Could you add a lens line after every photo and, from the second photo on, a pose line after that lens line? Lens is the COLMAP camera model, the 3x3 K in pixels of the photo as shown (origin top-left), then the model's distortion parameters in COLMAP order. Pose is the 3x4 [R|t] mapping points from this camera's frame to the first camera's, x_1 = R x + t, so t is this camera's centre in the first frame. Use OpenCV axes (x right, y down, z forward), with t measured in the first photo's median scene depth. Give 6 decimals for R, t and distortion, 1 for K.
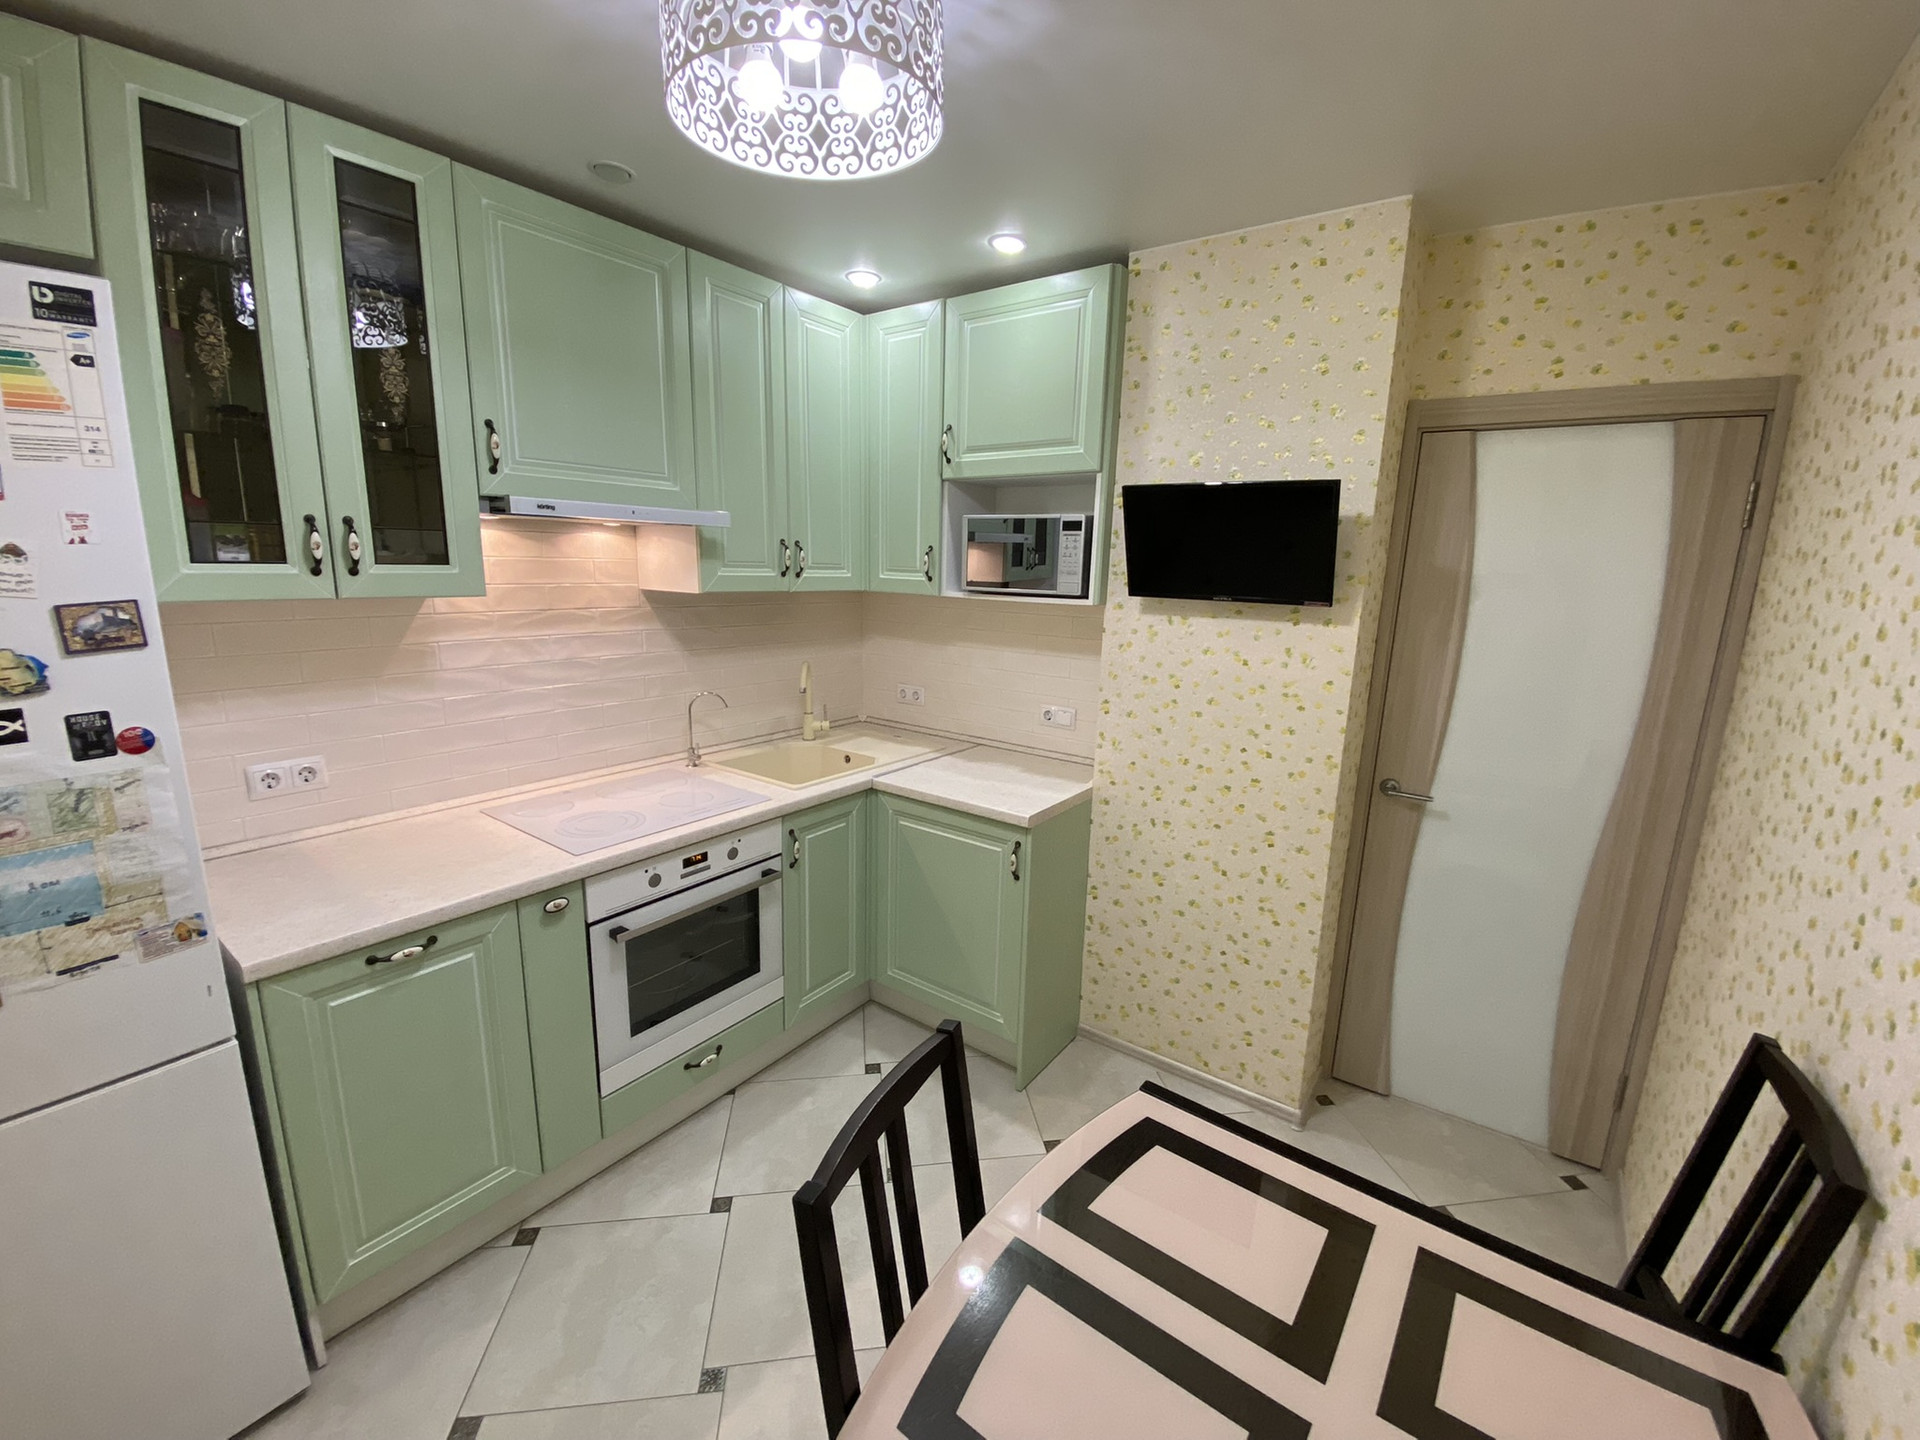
lens RADIAL K [[771.6, 0, 971.3], [0, 771.6, 714.4], [0, 0, 1]] dist [0.010985, -0.016003]
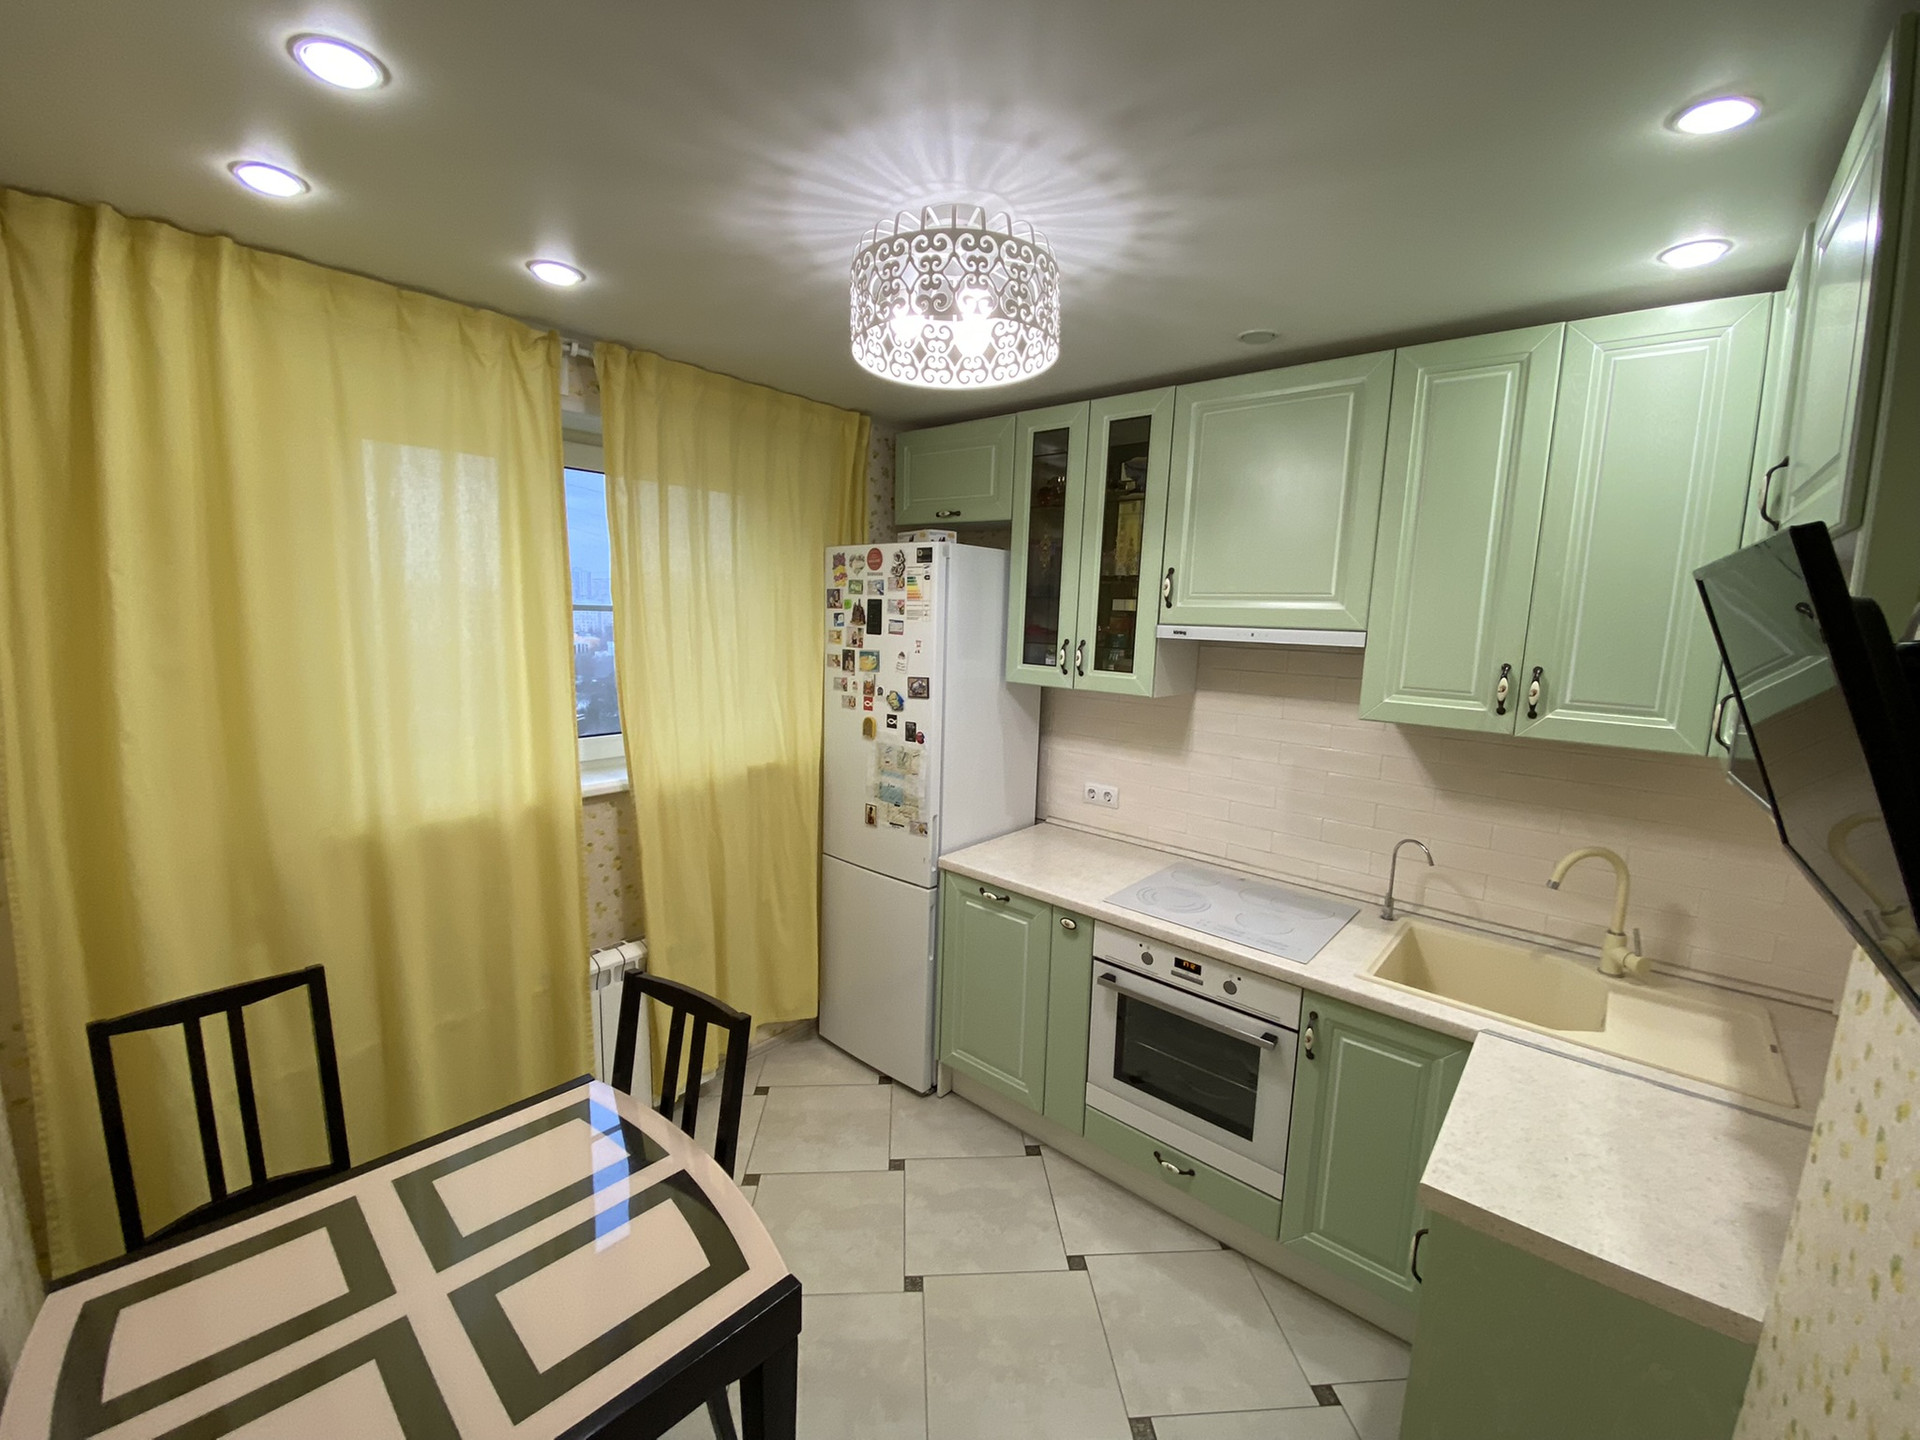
lens RADIAL K [[771.6, 0, 961.1], [0, 771.6, 713.5], [0, 0, 1]] dist [0.010985, -0.016003]
pose [[-0.085502, 0.106249, -0.990657, 0.614194], [-0.226331, 0.966232, 0.123164, -0.183462], [0.970290, 0.234747, -0.058568, 0.657360]]
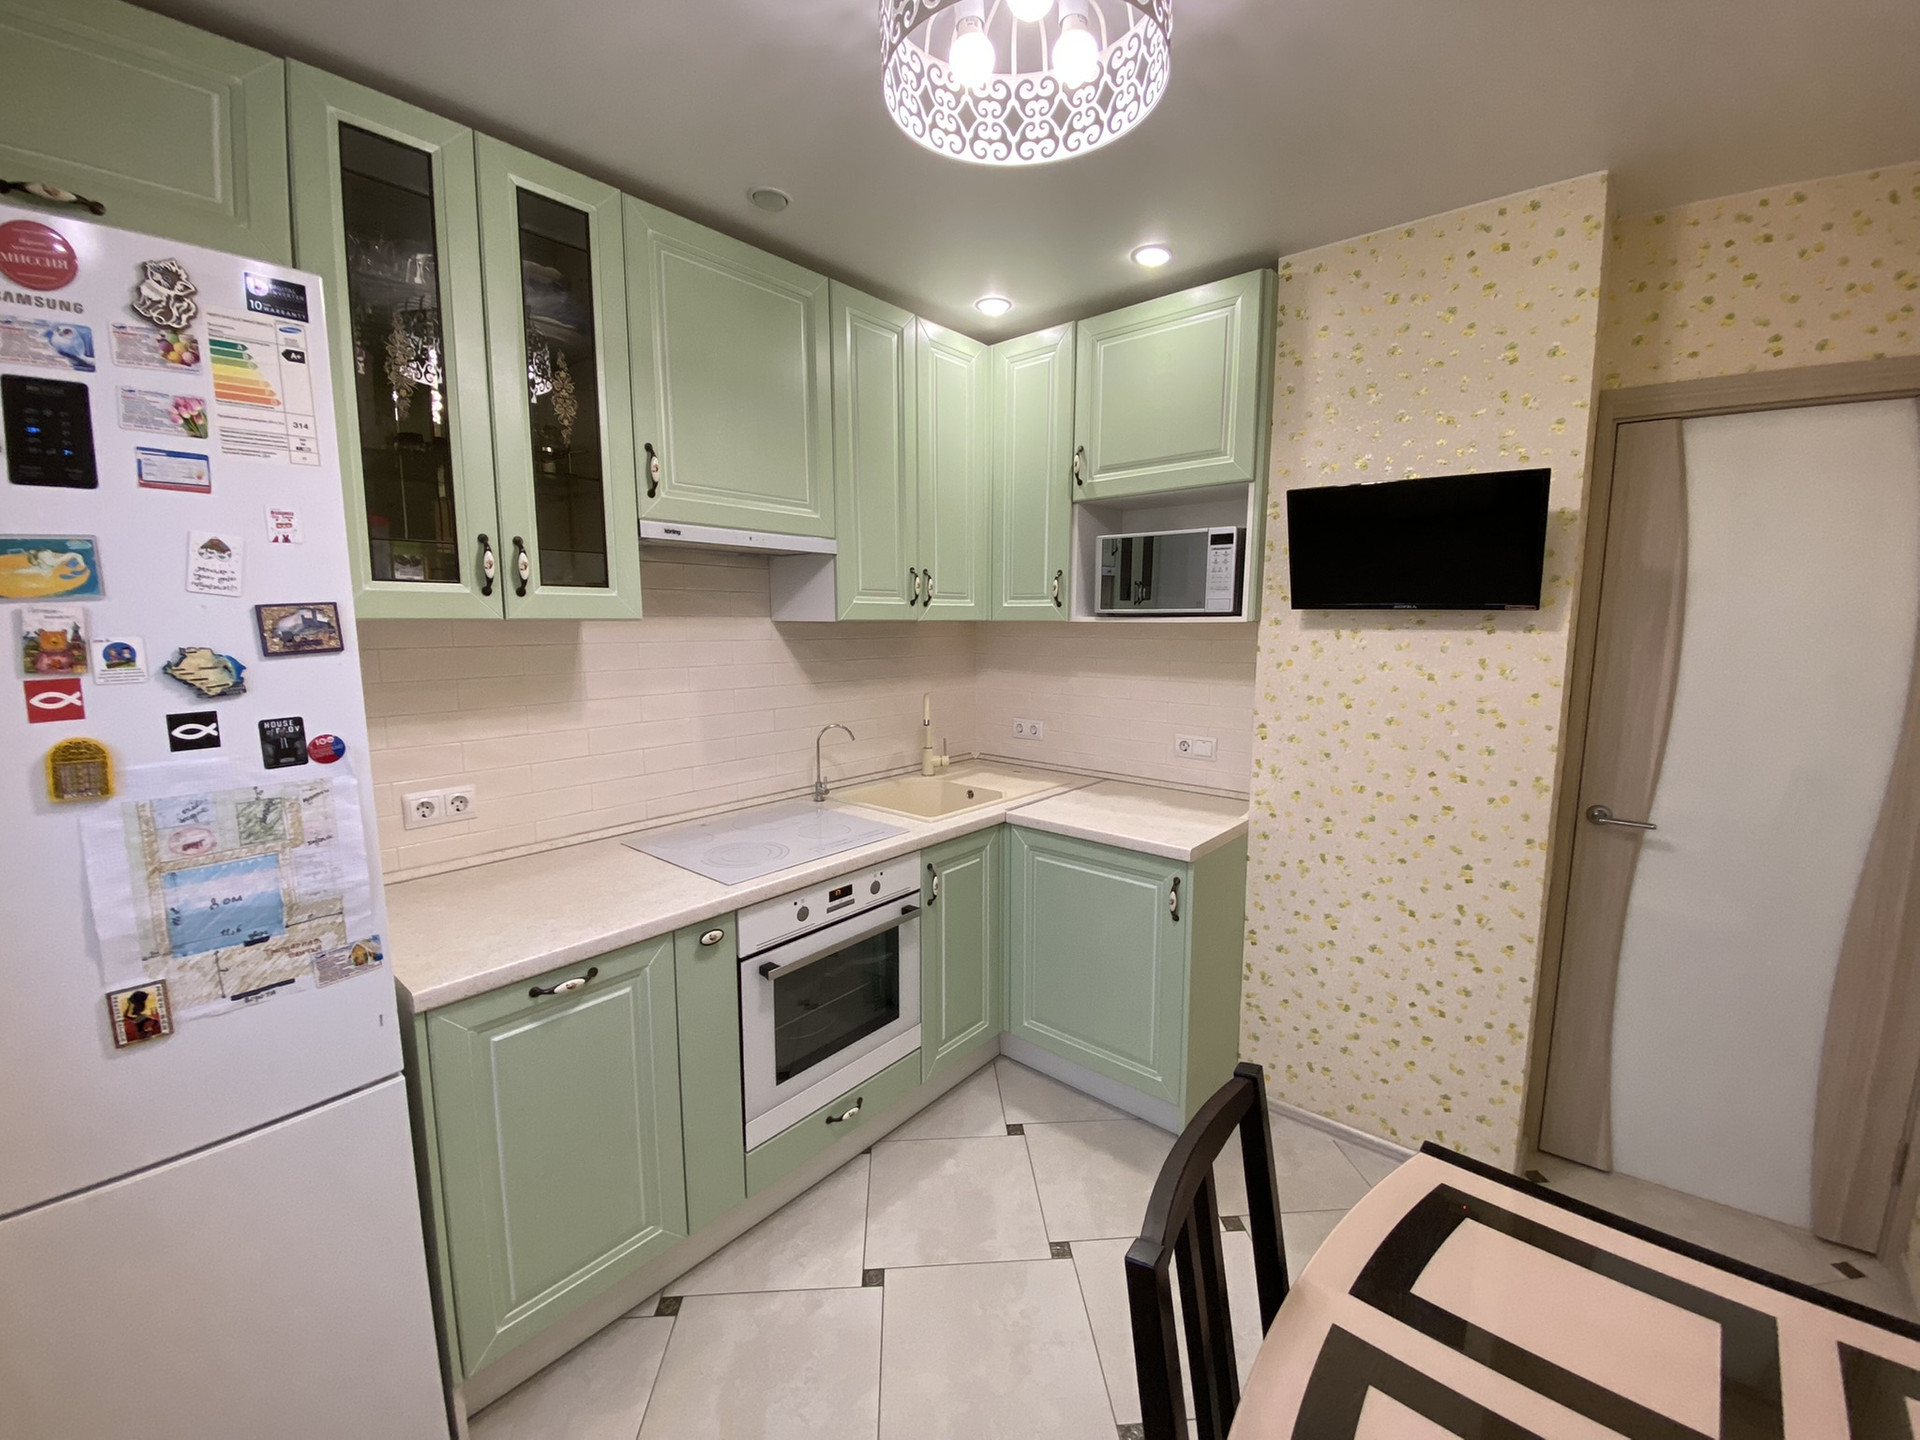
lens RADIAL K [[771.6, 0, 969.1], [0, 771.6, 715.9], [0, 0, 1]] dist [0.010985, -0.016003]
pose [[0.996865, -0.015553, -0.077576, -0.117568], [0.010015, 0.997406, -0.071275, 0.038301], [0.078483, 0.070274, 0.994435, 0.054045]]
